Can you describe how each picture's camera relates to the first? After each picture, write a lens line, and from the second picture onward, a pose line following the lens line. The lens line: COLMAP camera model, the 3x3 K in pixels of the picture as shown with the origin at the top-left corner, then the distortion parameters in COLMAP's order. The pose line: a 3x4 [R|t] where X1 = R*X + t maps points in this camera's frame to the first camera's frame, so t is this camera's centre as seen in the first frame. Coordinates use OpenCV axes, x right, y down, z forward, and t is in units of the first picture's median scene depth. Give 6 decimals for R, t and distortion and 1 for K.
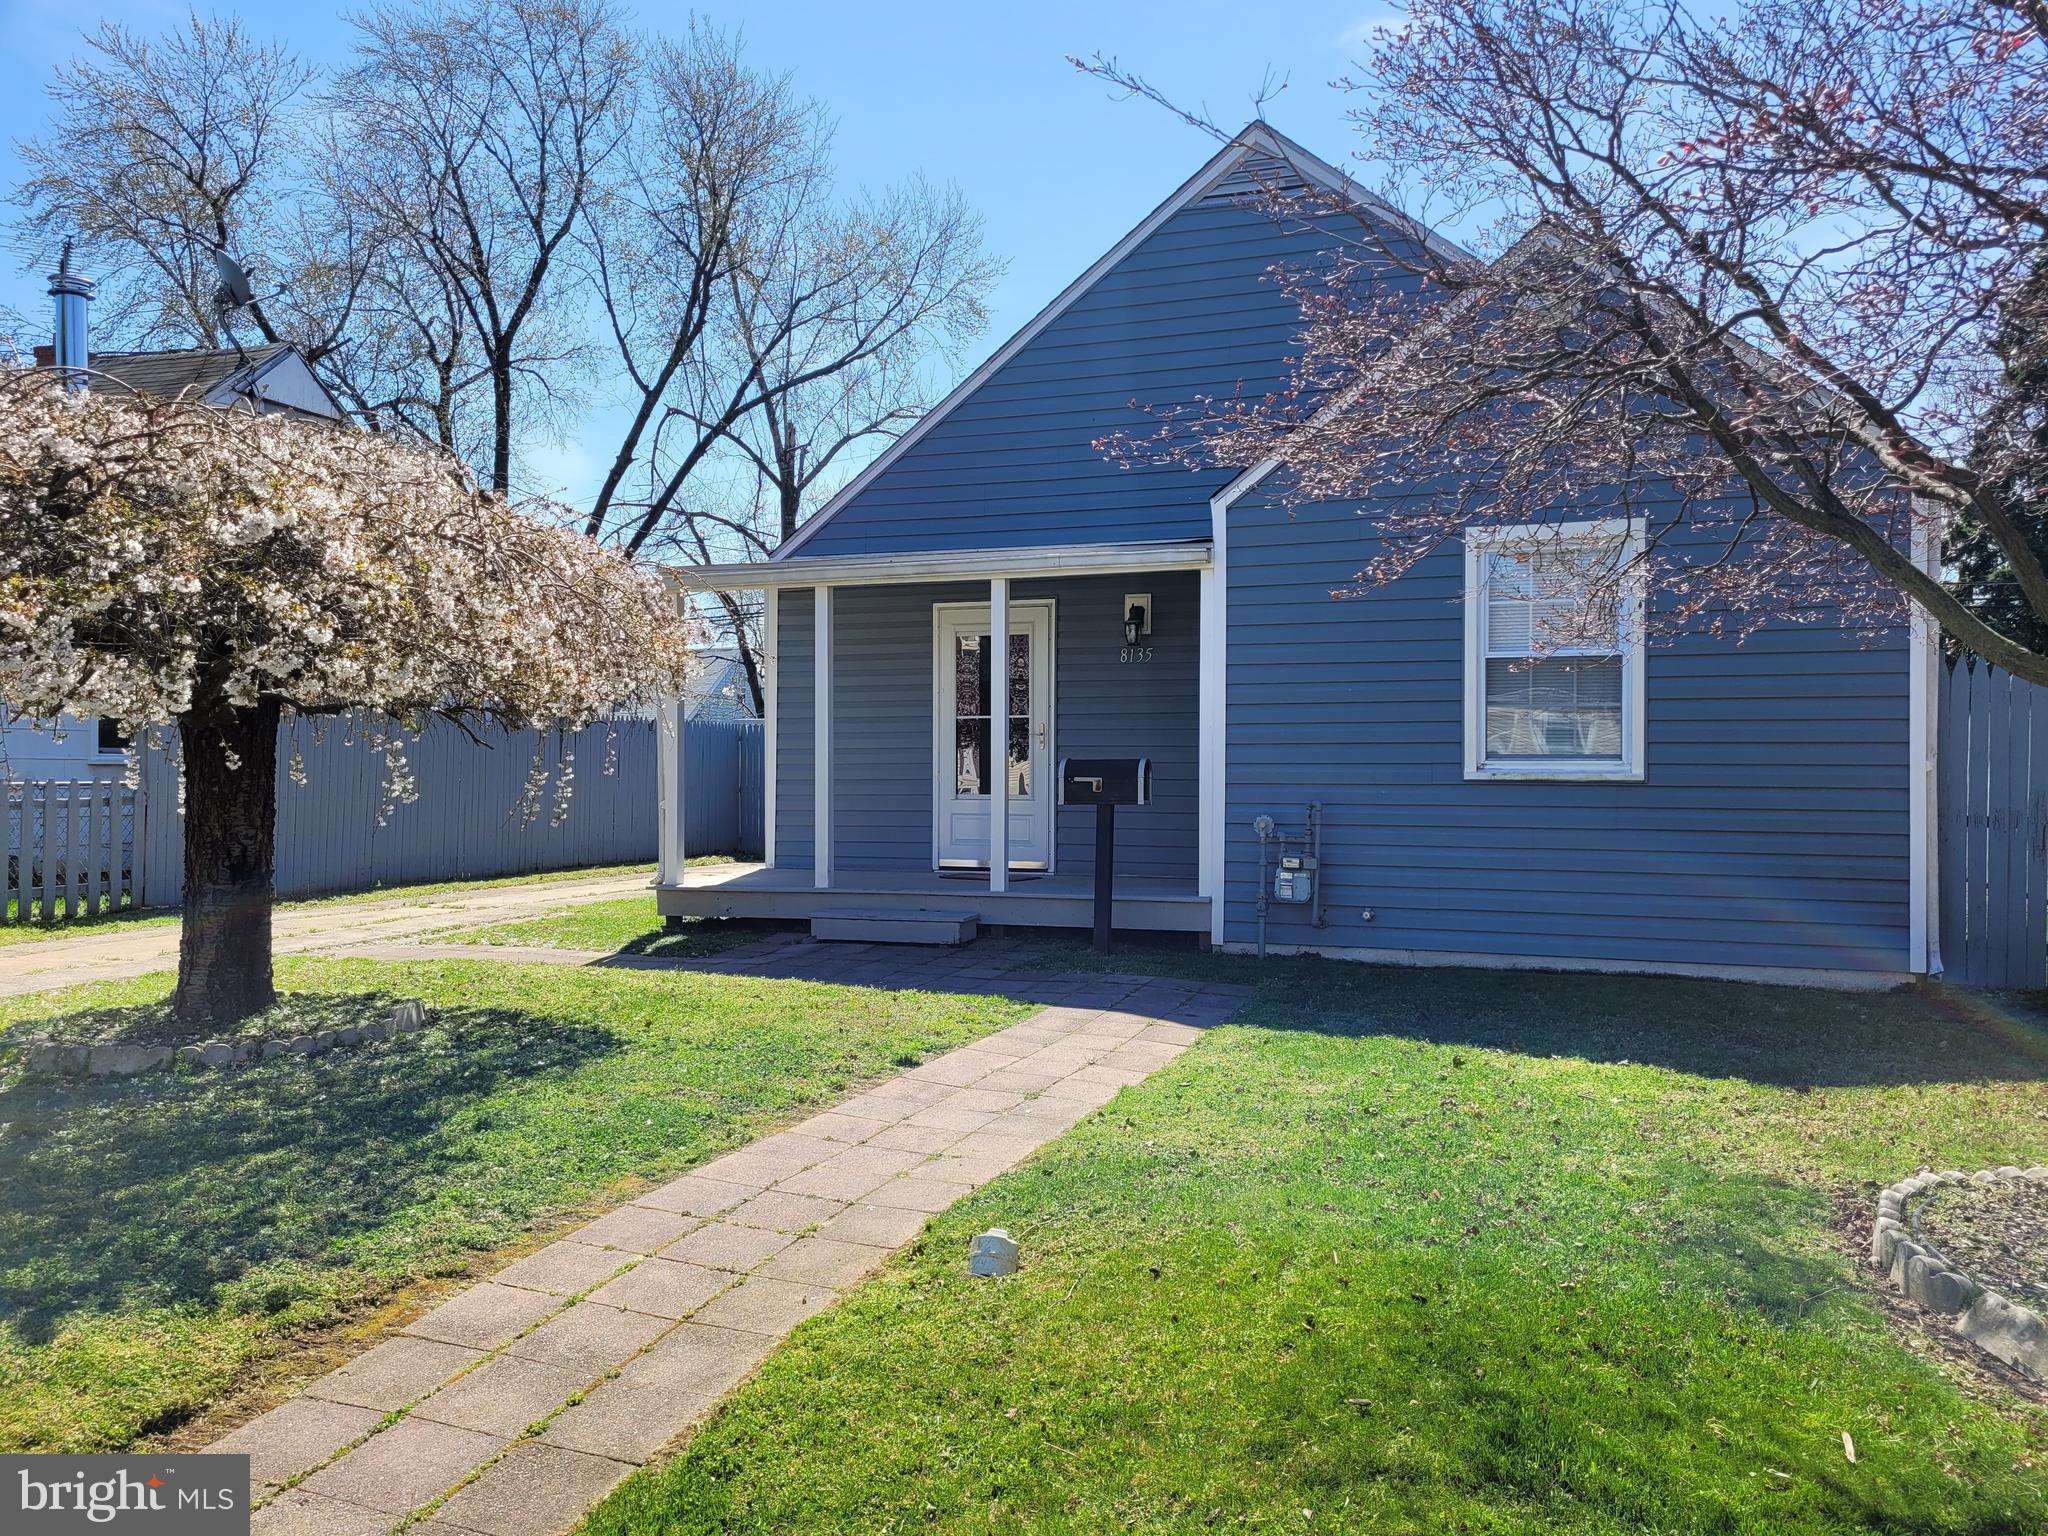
lens RADIAL K [[1514.7, 0, 1031.9], [0, 1514.7, 776.3], [0, 0, 1]] dist [0.068672, -0.057518]
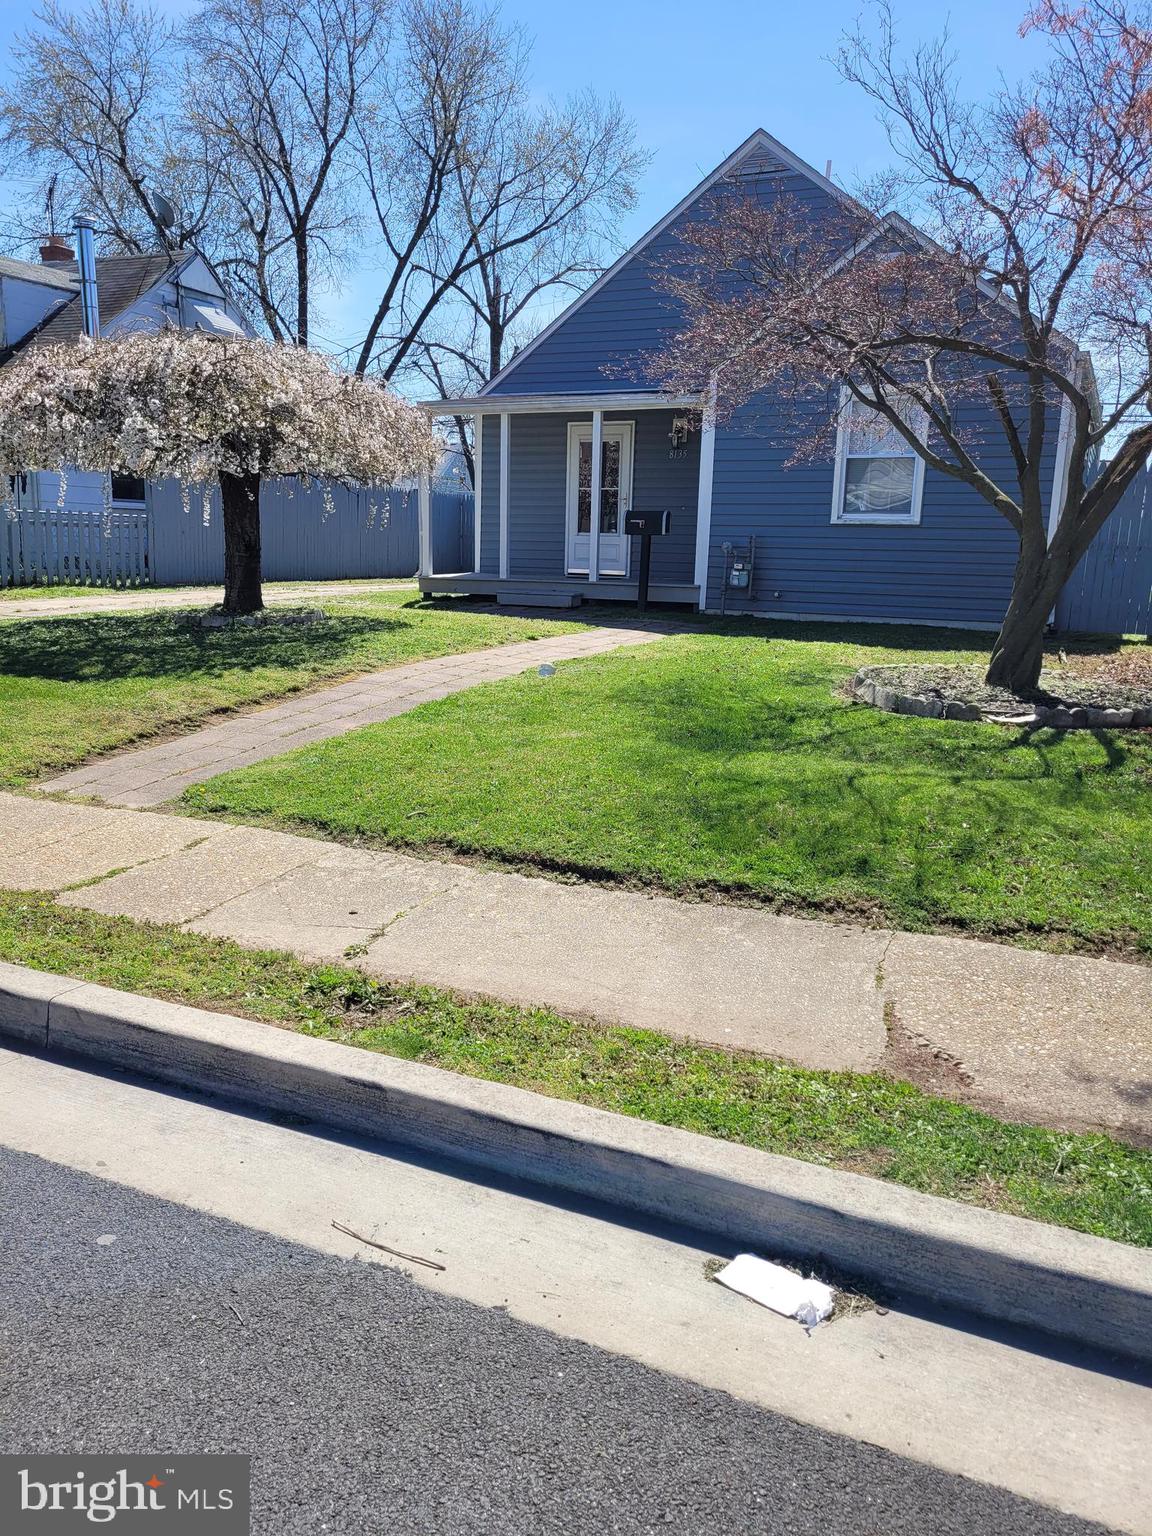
lens RADIAL K [[1136.0, 0, 566.0], [0, 1136.0, 777.4], [0, 0, 1]] dist [0.068672, -0.057518]
pose [[0.994705, 0.040634, -0.094395, 0.028544], [-0.021054, 0.979605, 0.199828, 0.009865], [0.100589, -0.196782, 0.975274, -0.146517]]
